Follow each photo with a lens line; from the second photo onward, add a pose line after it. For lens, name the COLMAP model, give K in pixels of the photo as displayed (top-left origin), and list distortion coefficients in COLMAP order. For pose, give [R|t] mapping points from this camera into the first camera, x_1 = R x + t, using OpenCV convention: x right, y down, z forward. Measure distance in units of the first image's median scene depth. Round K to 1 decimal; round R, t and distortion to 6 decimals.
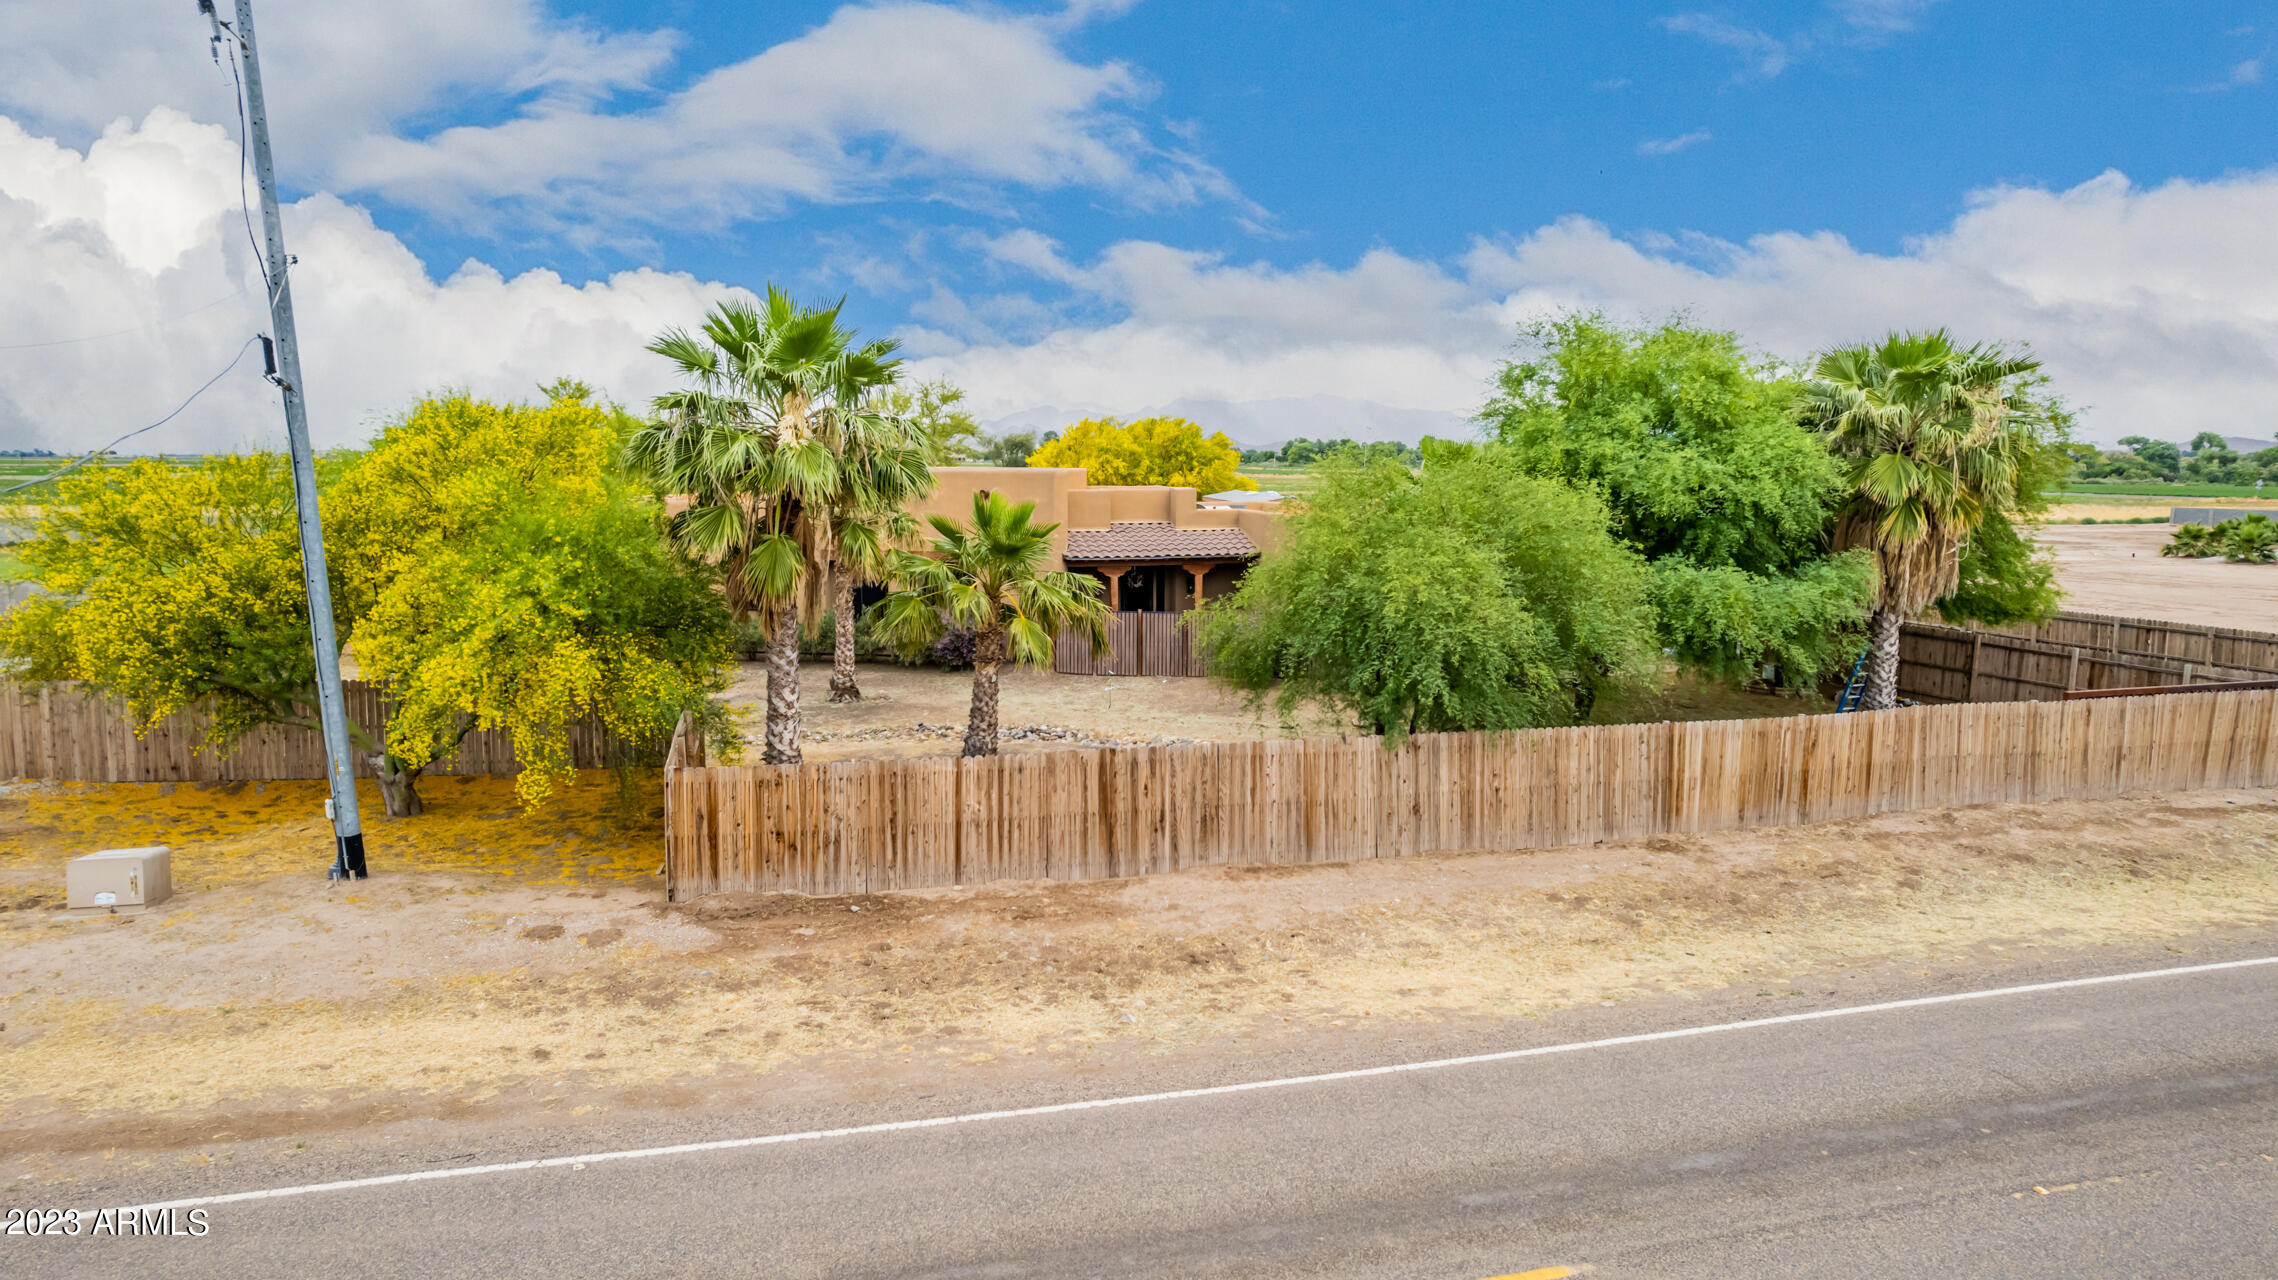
lens RADIAL K [[1456.8, 0, 1135.4], [0, 1456.8, 652.1], [0, 0, 1]] dist [-0.073947, 0.066968]
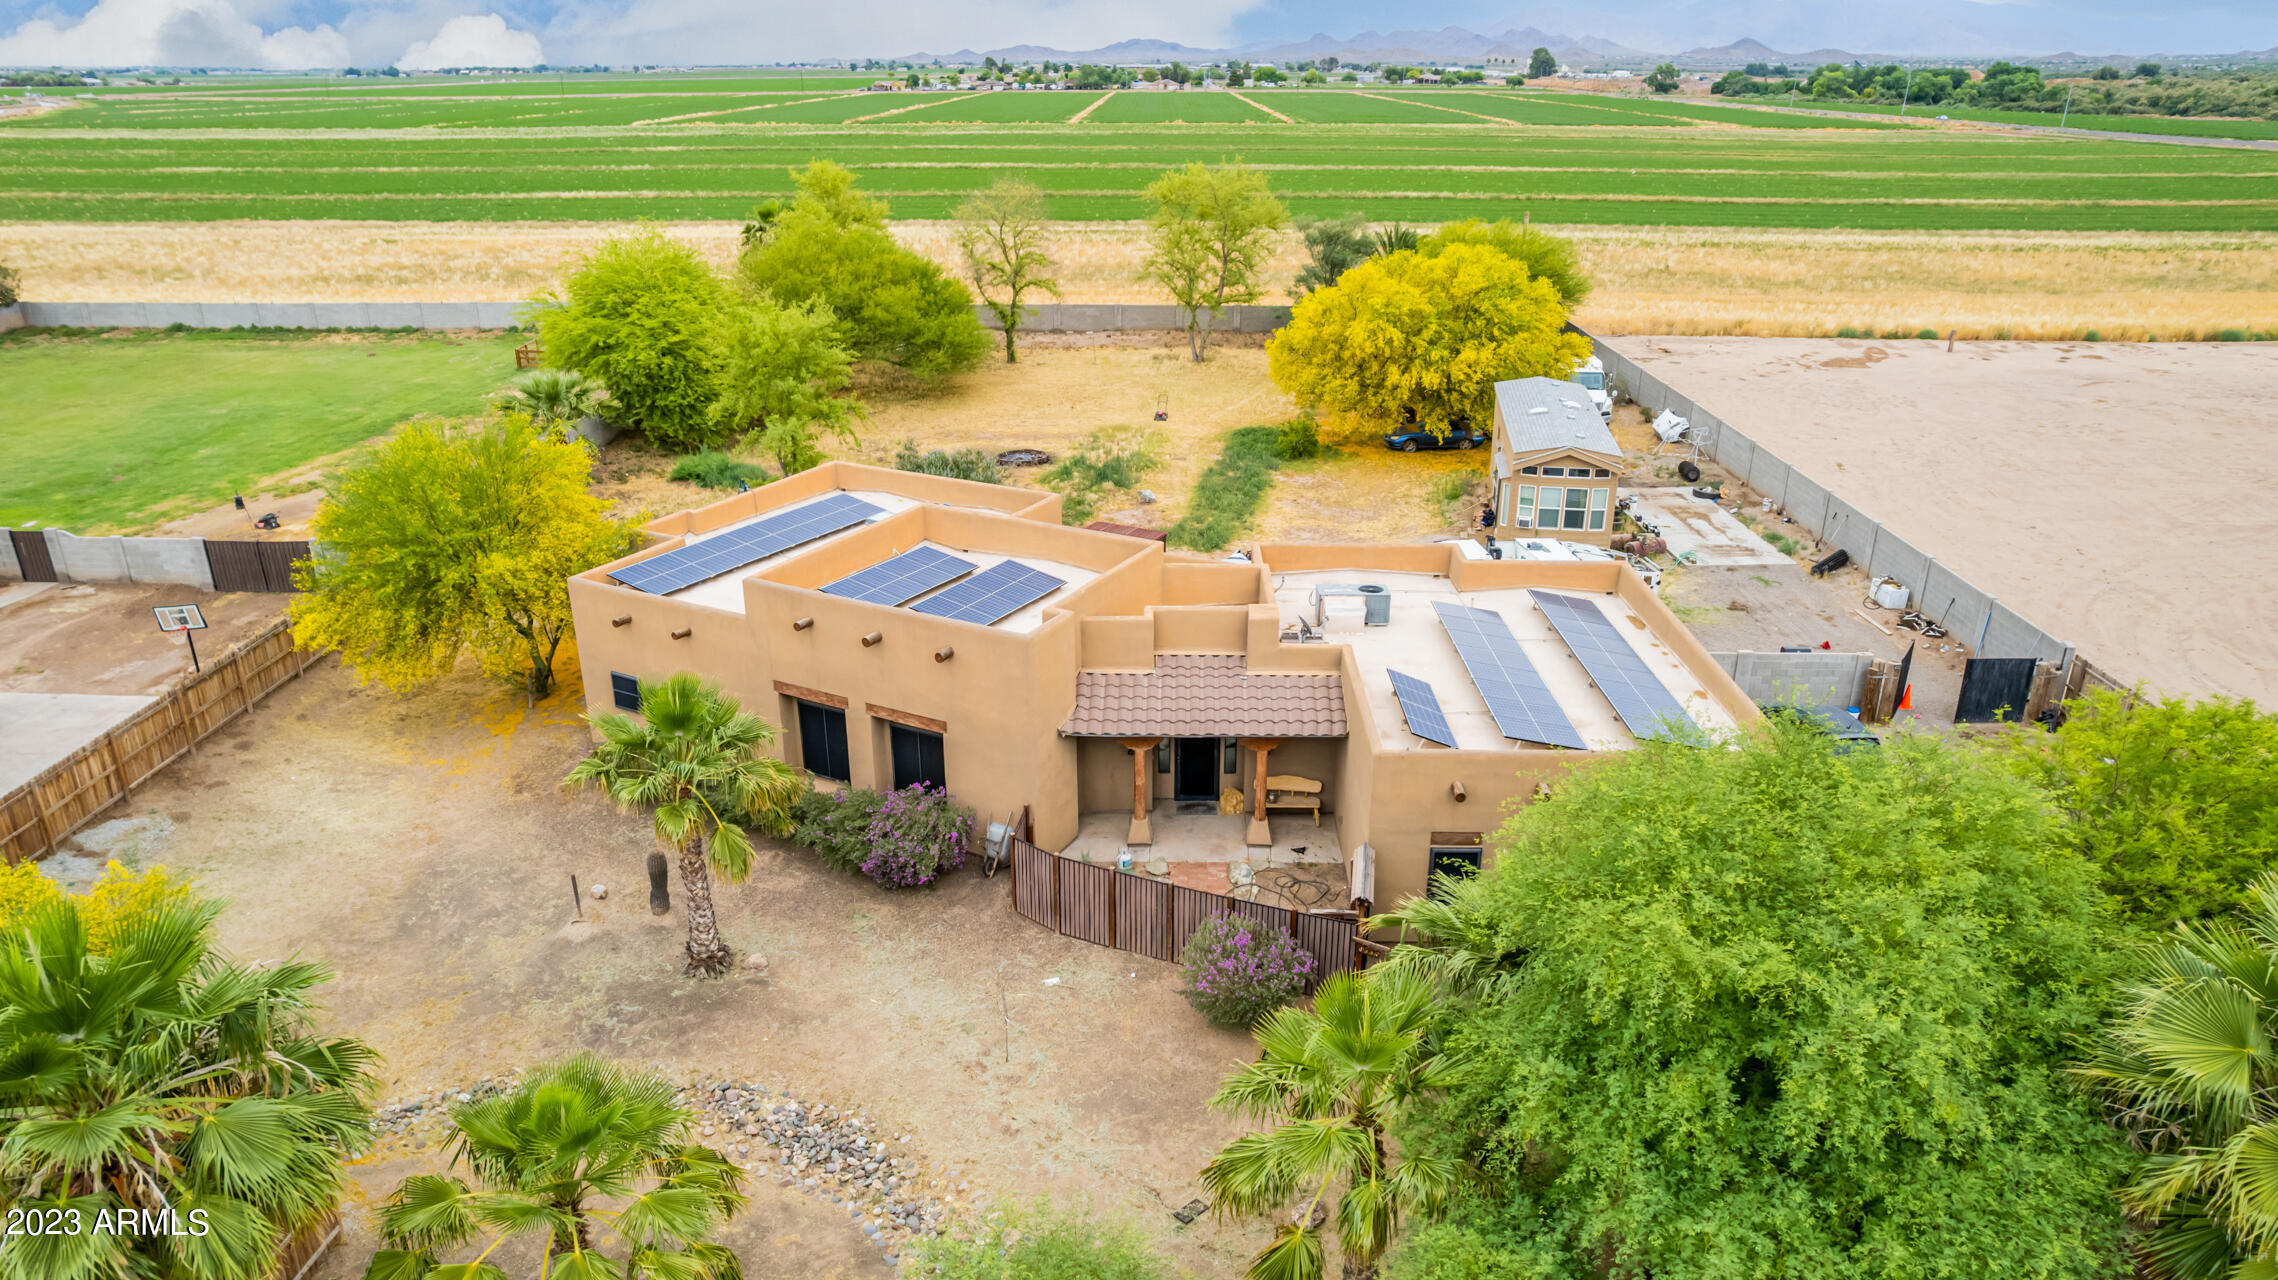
lens RADIAL K [[1460.9, 0, 1134.9], [0, 1460.9, 650.1], [0, 0, 1]] dist [-0.083163, 0.077043]
pose [[0.949182, 0.113855, -0.293410, 0.379410], [-0.036758, 0.965996, 0.255933, -0.567272], [0.312572, -0.232141, 0.921091, 0.664614]]
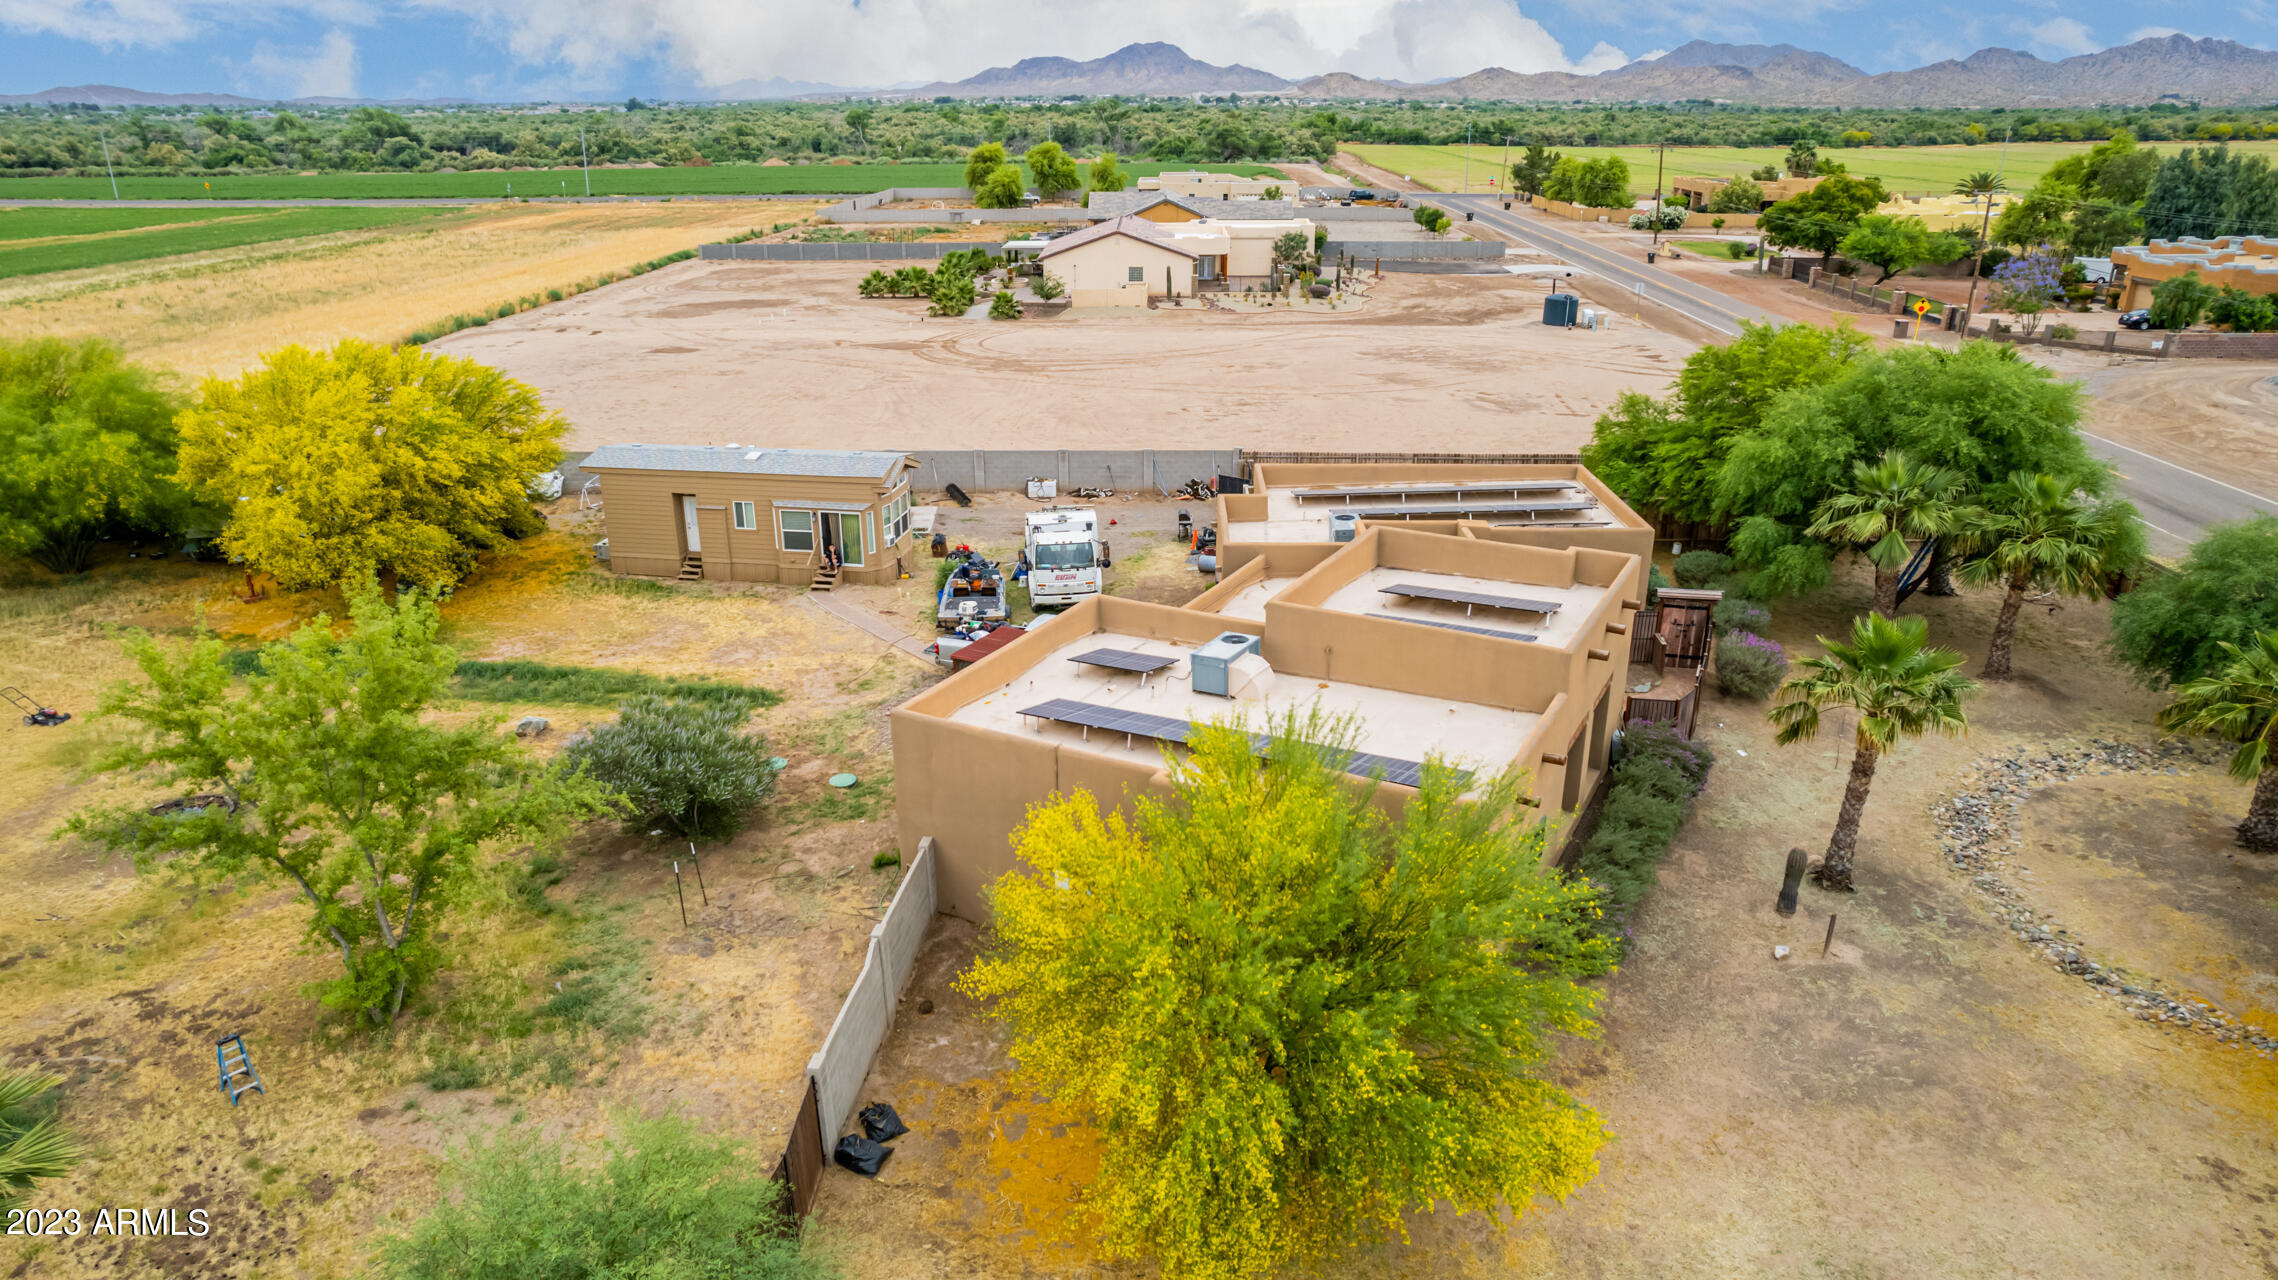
lens RADIAL K [[1460.9, 0, 1134.9], [0, 1460.9, 650.1], [0, 0, 1]] dist [-0.083163, 0.077043]
pose [[0.314887, -0.341658, 0.885503, -1.773506], [0.131588, 0.939669, 0.315764, -0.726116], [-0.939963, 0.017091, 0.340848, 1.848569]]
